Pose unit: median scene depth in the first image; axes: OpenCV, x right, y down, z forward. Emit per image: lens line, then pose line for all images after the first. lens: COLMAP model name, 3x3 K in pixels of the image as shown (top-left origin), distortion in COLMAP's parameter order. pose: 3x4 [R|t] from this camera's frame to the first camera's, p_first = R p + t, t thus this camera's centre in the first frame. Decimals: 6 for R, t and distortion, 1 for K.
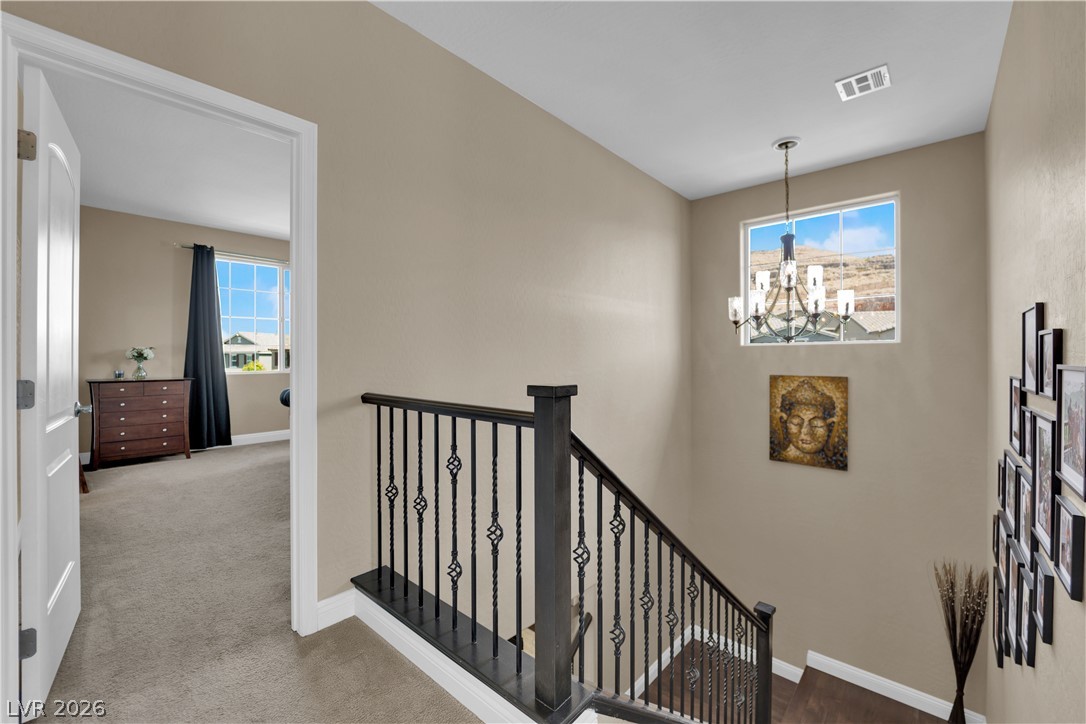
lens RADIAL K [[440.5, 0, 547.4], [0, 440.5, 356.8], [0, 0, 1]] dist [-0.007011, -0.005184]
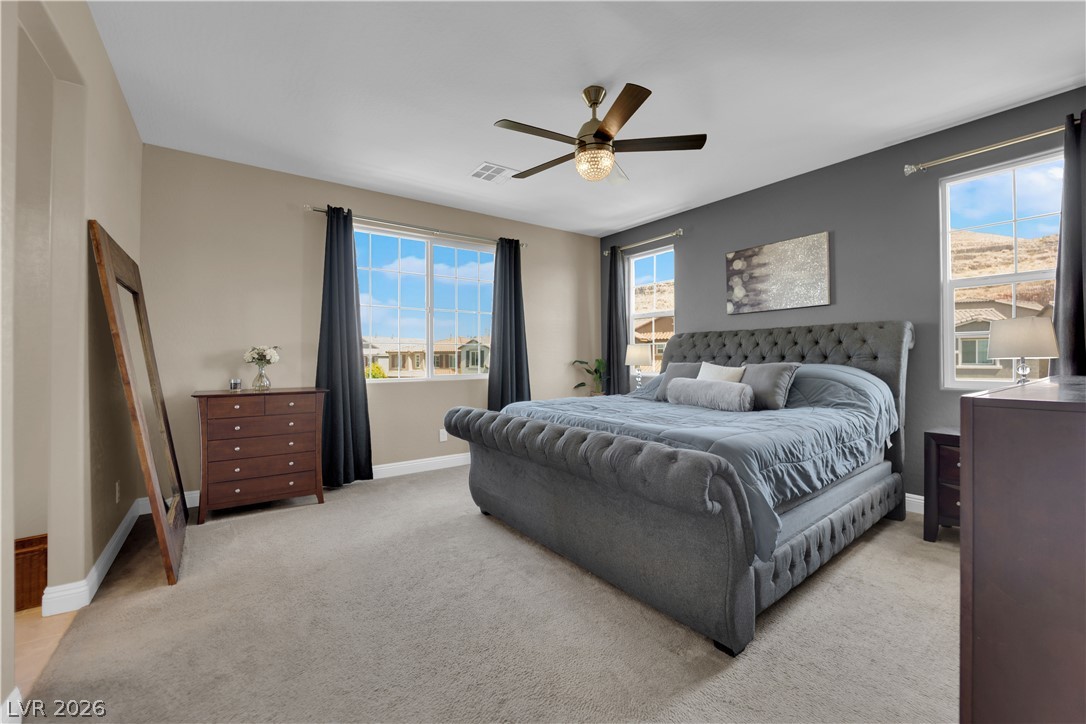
lens RADIAL K [[426.8, 0, 545.9], [0, 426.8, 356.0], [0, 0, 1]] dist [-0.000366, -0.000007]
pose [[0.980259, -0.002390, -0.197703, -0.328225], [0.001216, 0.999981, -0.006061, -0.001275], [0.197714, 0.005701, 0.980243, 0.394589]]
